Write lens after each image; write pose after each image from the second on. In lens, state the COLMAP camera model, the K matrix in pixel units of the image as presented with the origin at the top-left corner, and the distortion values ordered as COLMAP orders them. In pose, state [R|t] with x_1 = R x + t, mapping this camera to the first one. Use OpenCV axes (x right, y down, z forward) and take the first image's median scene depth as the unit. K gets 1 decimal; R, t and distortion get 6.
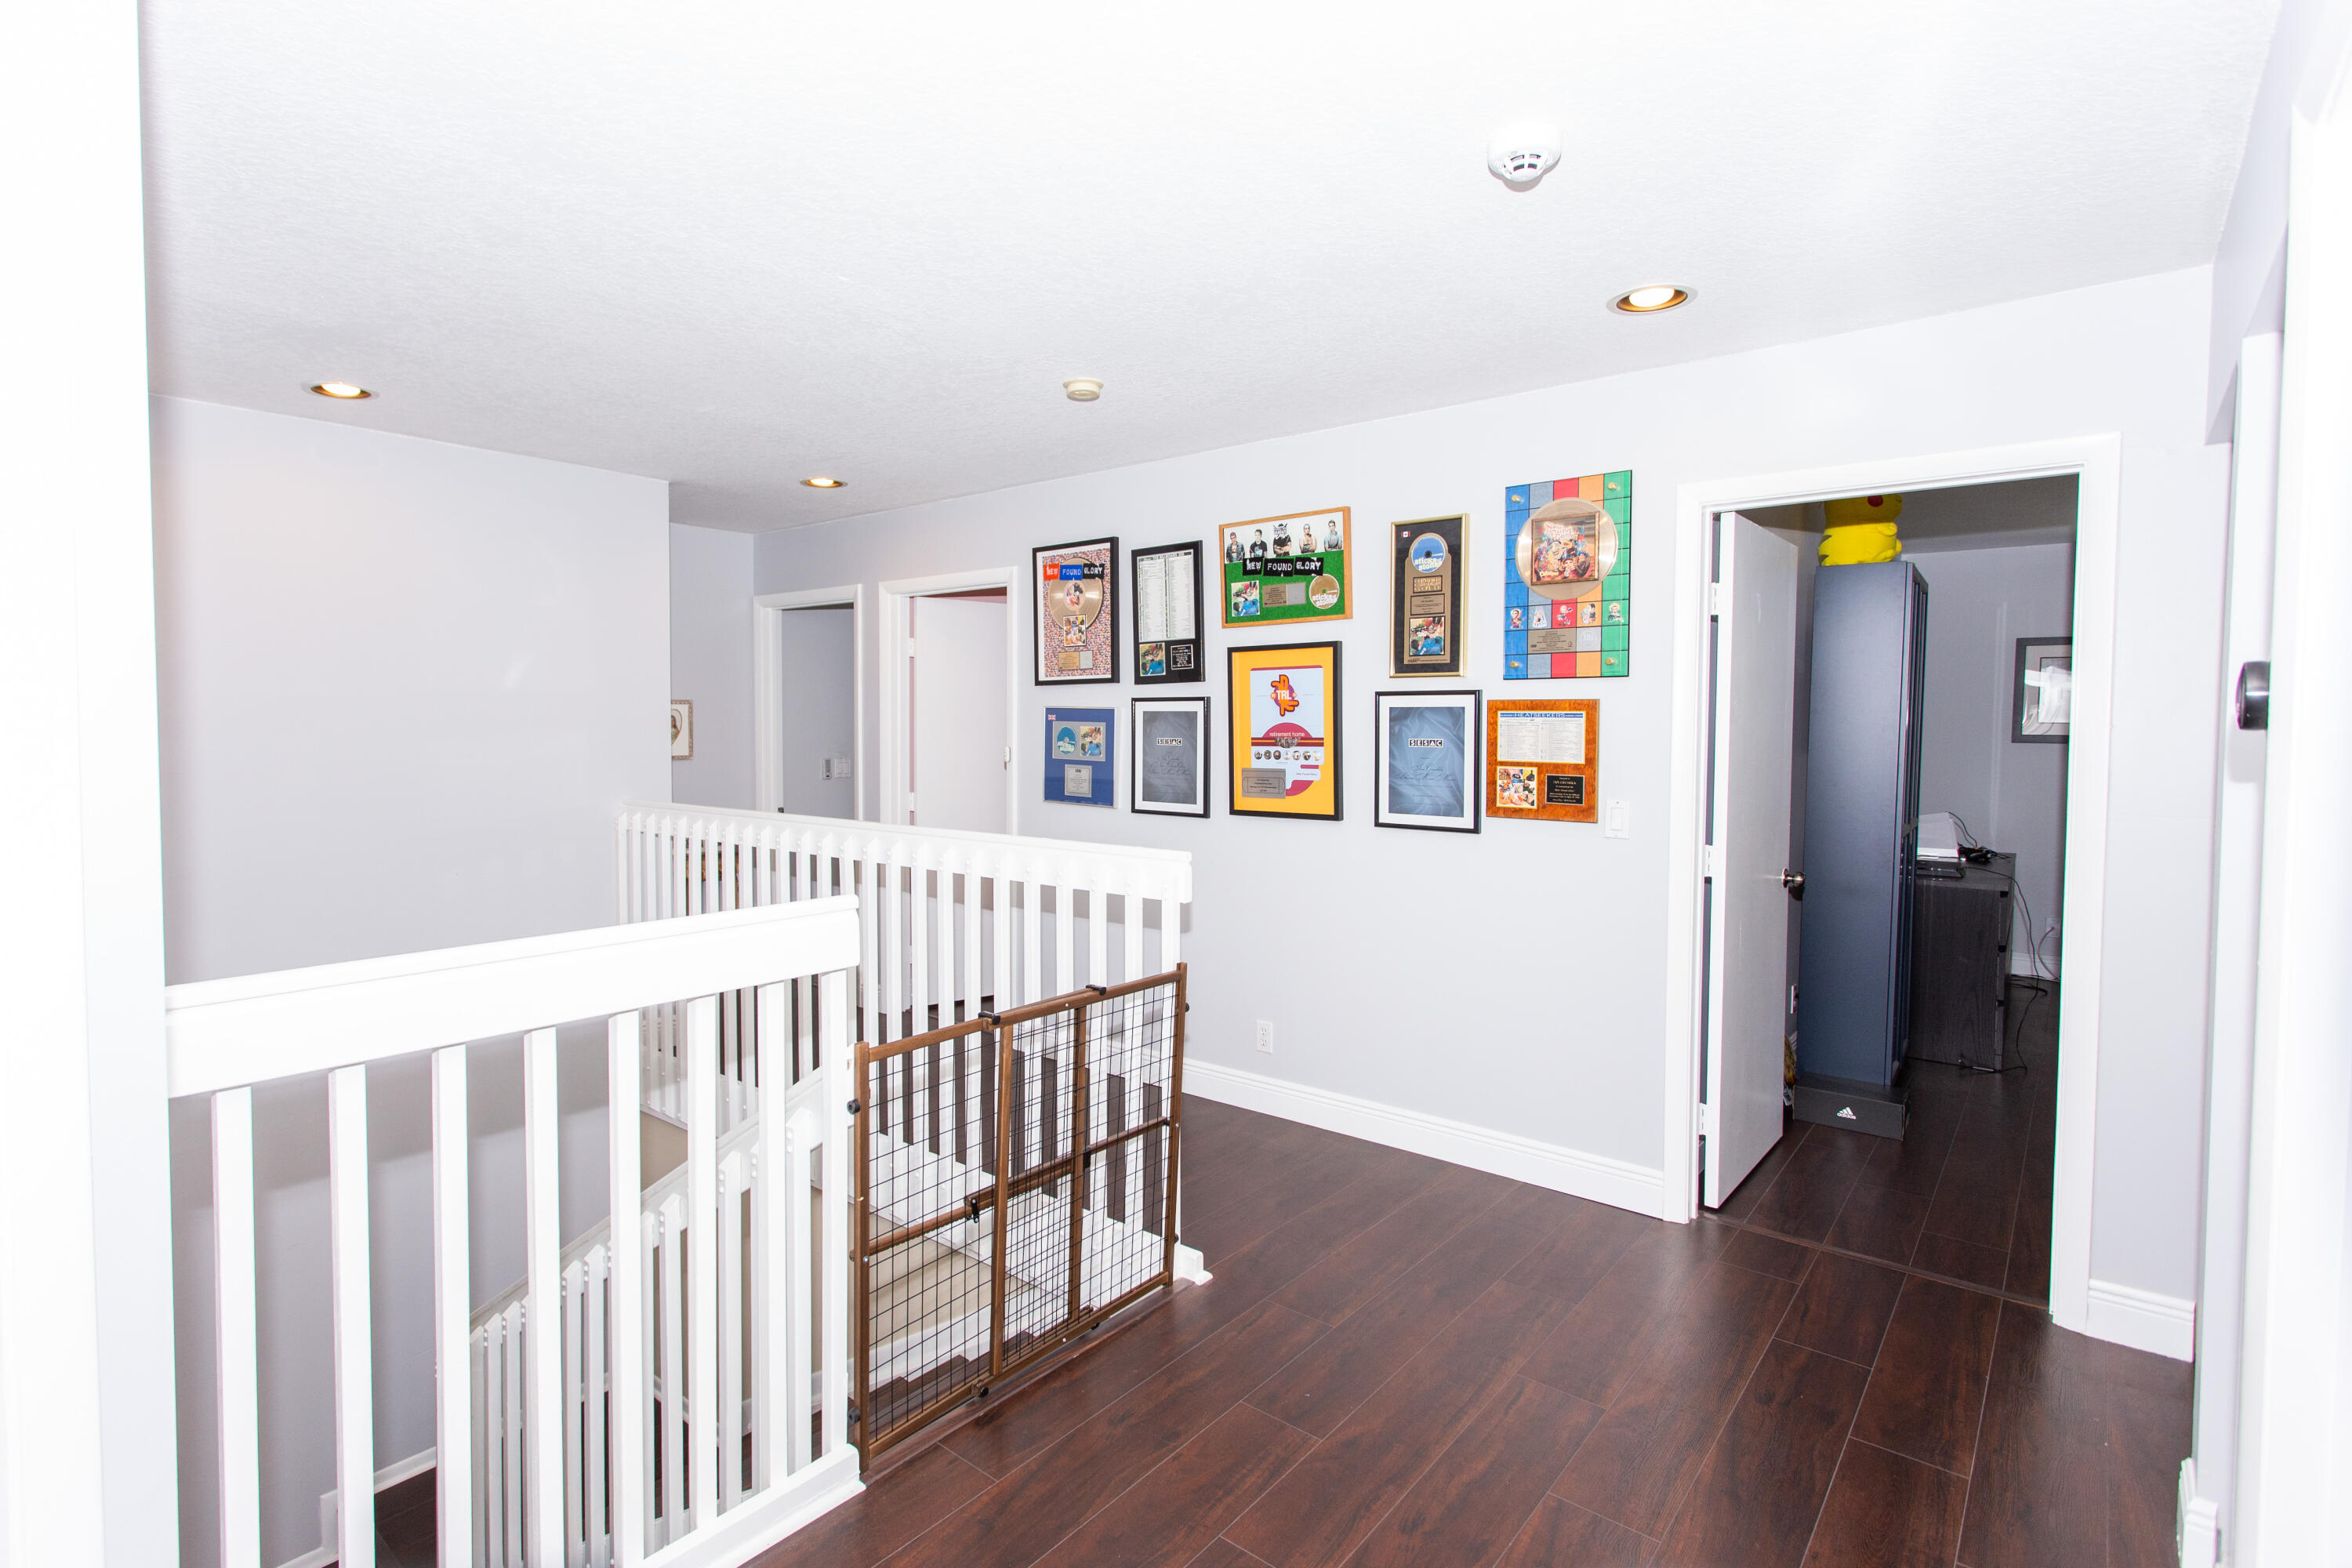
lens RADIAL K [[1119.4, 0, 1158.0], [0, 1119.4, 767.1], [0, 0, 1]] dist [0.008293, -0.001552]
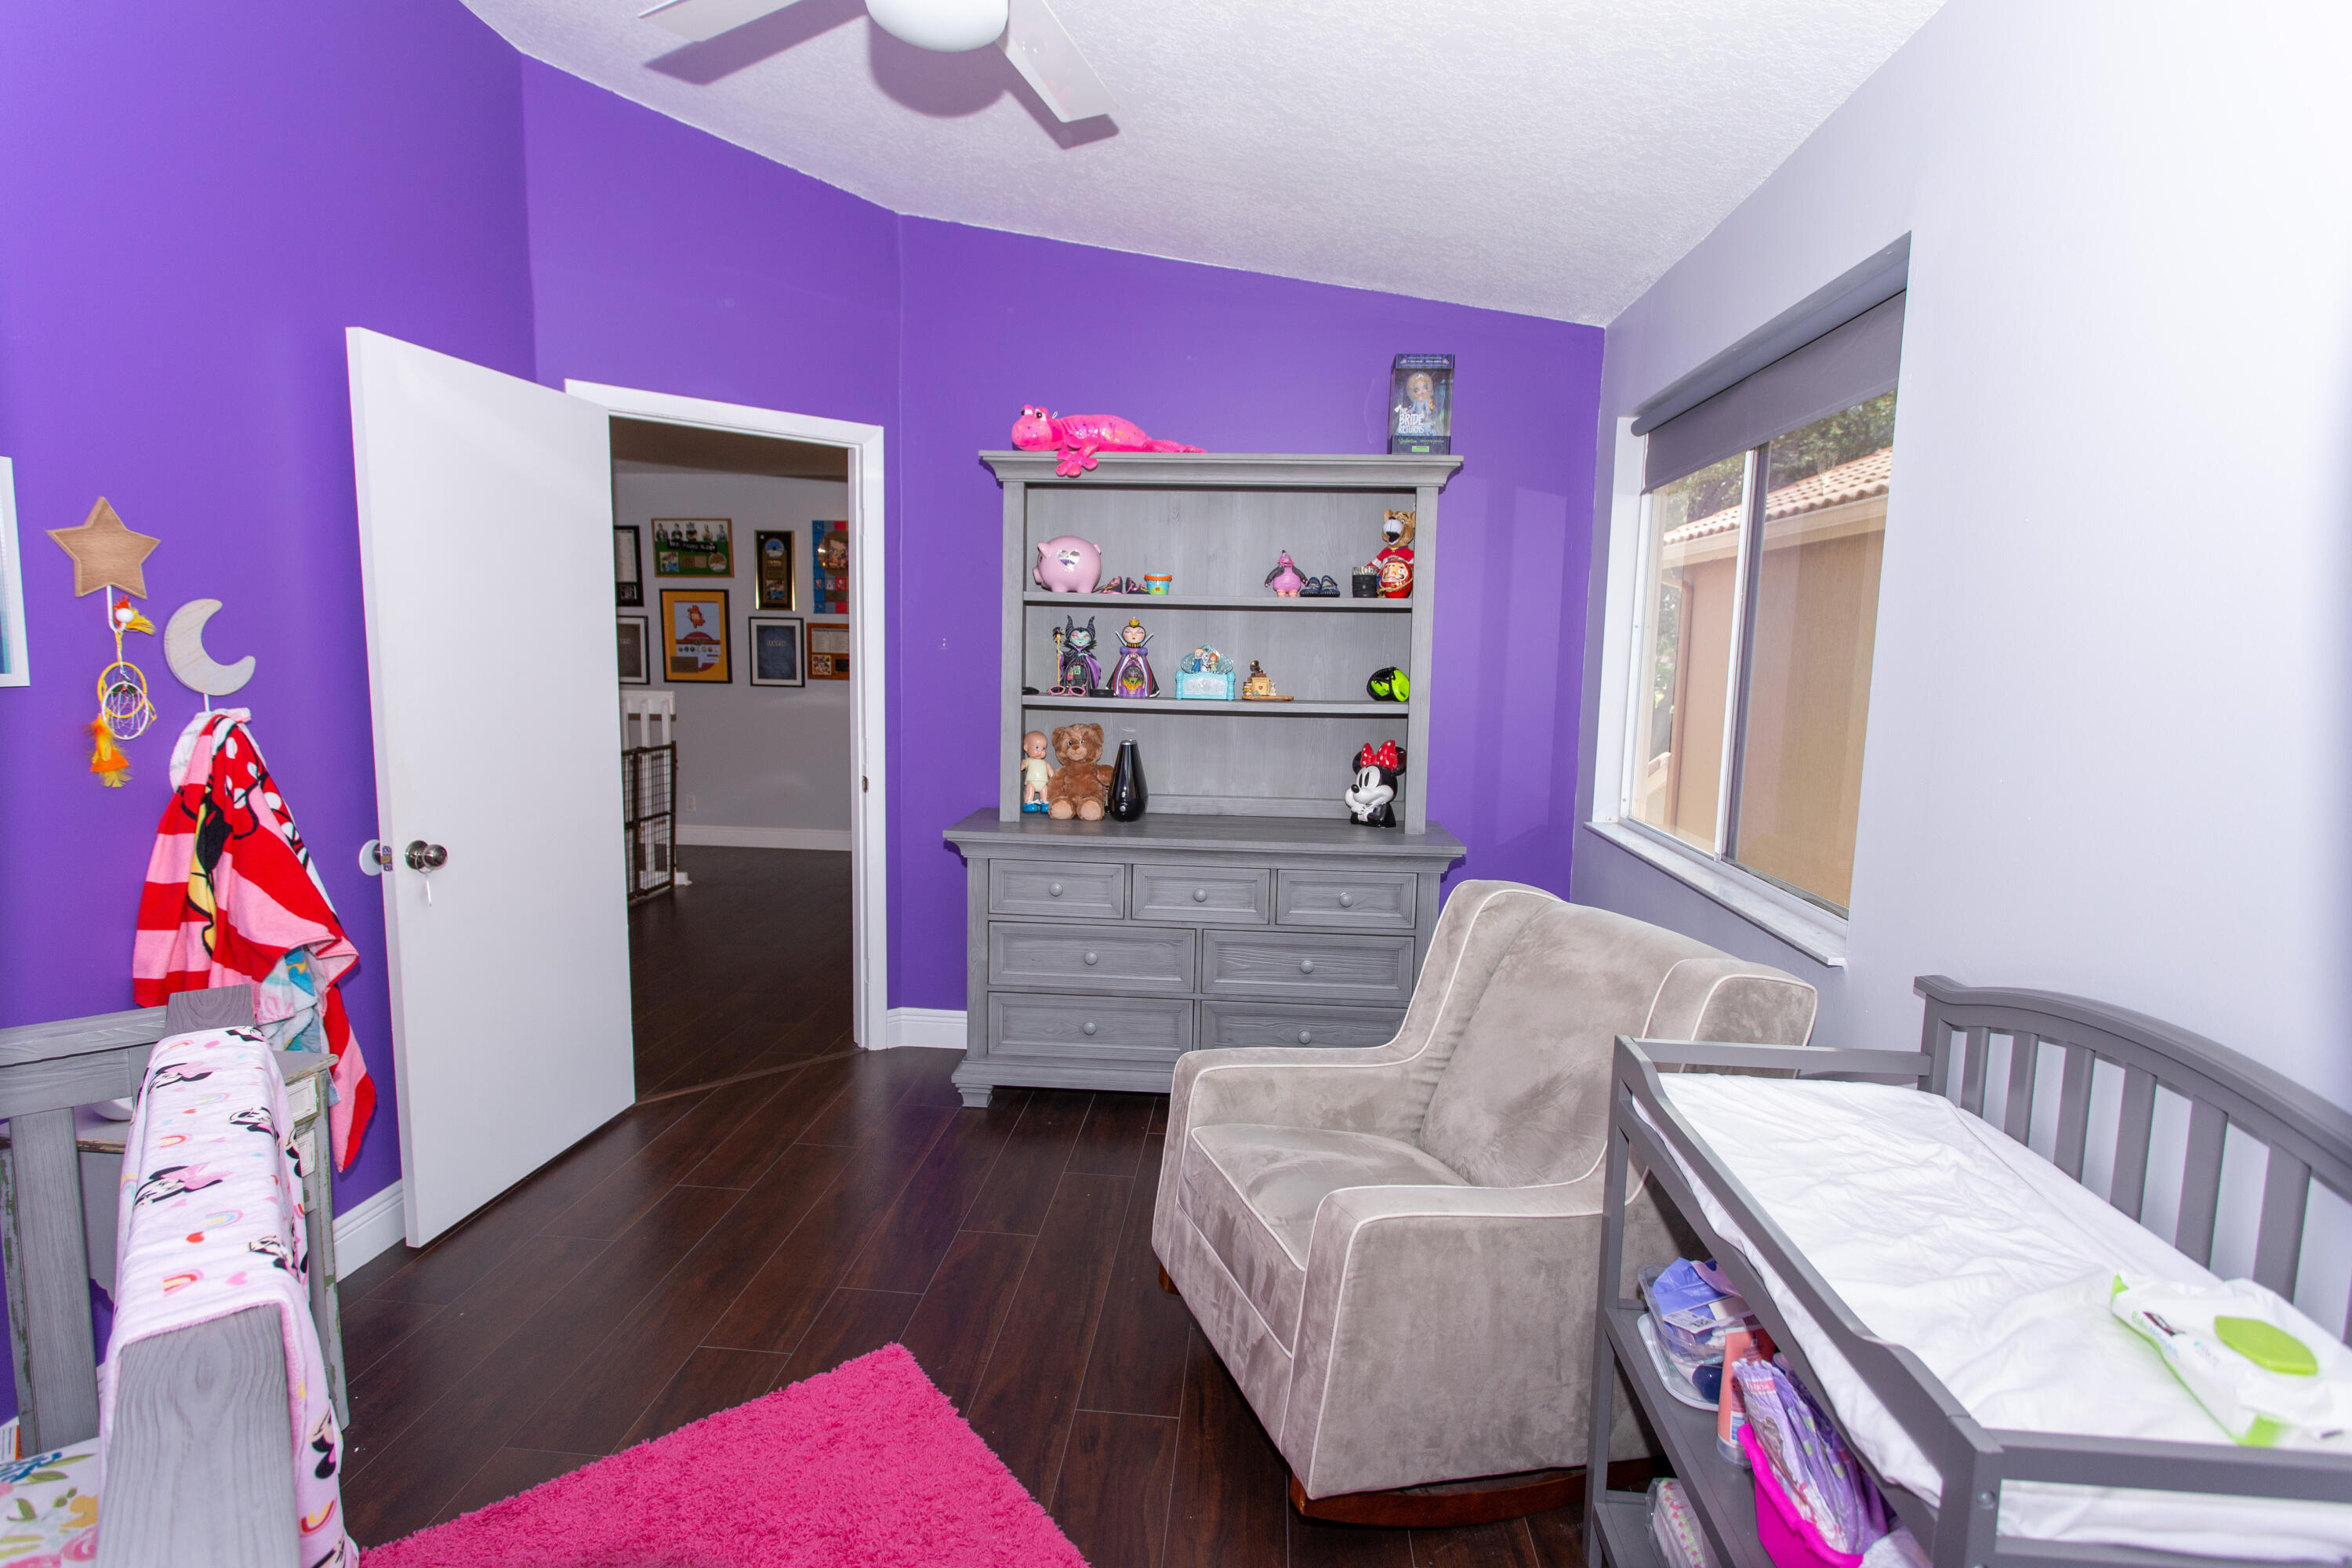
lens RADIAL K [[1119.4, 0, 1160.3], [0, 1119.4, 780.5], [0, 0, 1]] dist [0.008293, -0.001552]
pose [[0.822422, -0.049626, 0.566709, -0.326751], [0.001080, 0.996322, 0.085679, 0.048691], [-0.568876, -0.069852, 0.819451, -0.998167]]
